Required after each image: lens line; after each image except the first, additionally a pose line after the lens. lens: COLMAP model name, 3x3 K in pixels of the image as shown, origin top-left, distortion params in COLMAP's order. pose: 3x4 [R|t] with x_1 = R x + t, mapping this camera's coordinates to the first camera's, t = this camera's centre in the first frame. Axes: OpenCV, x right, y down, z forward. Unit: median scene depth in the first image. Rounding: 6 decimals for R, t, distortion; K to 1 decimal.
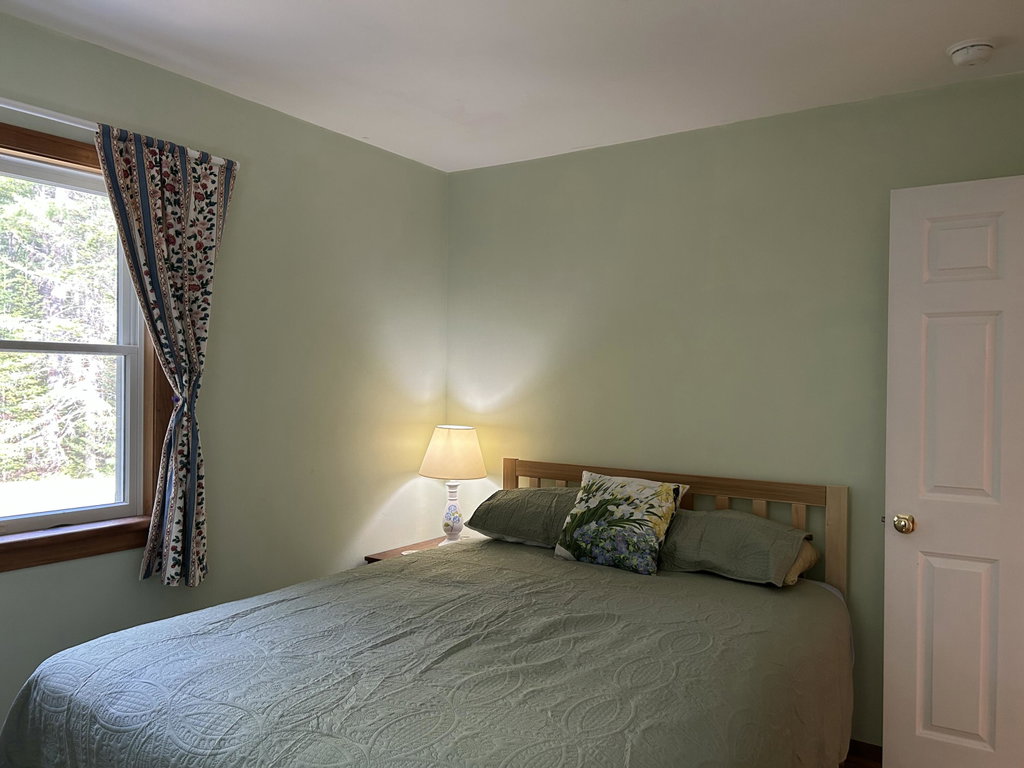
lens RADIAL K [[763.5, 0, 511.9], [0, 763.5, 393.8], [0, 0, 1]] dist [0.060409, -0.080238]
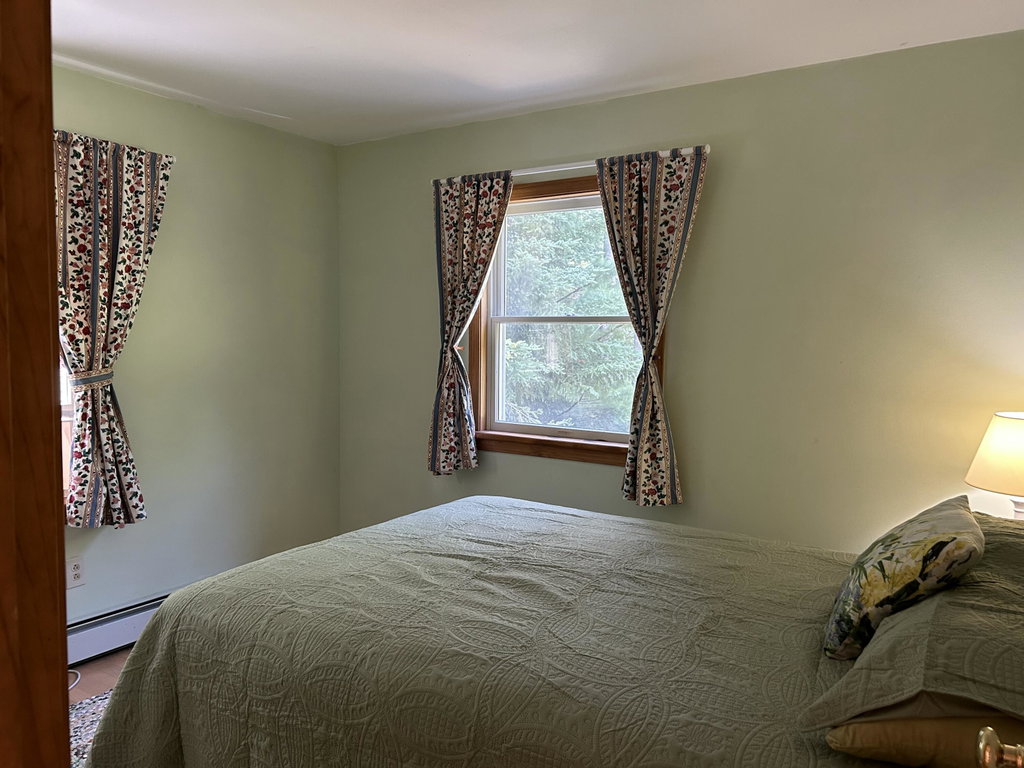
lens RADIAL K [[763.5, 0, 511.9], [0, 763.5, 393.8], [0, 0, 1]] dist [0.060409, -0.080238]
pose [[0.027427, 0.065516, -0.997475, 0.871100], [-0.030777, 0.997432, 0.064667, -0.007846], [0.999150, 0.028925, 0.029373, 0.796825]]
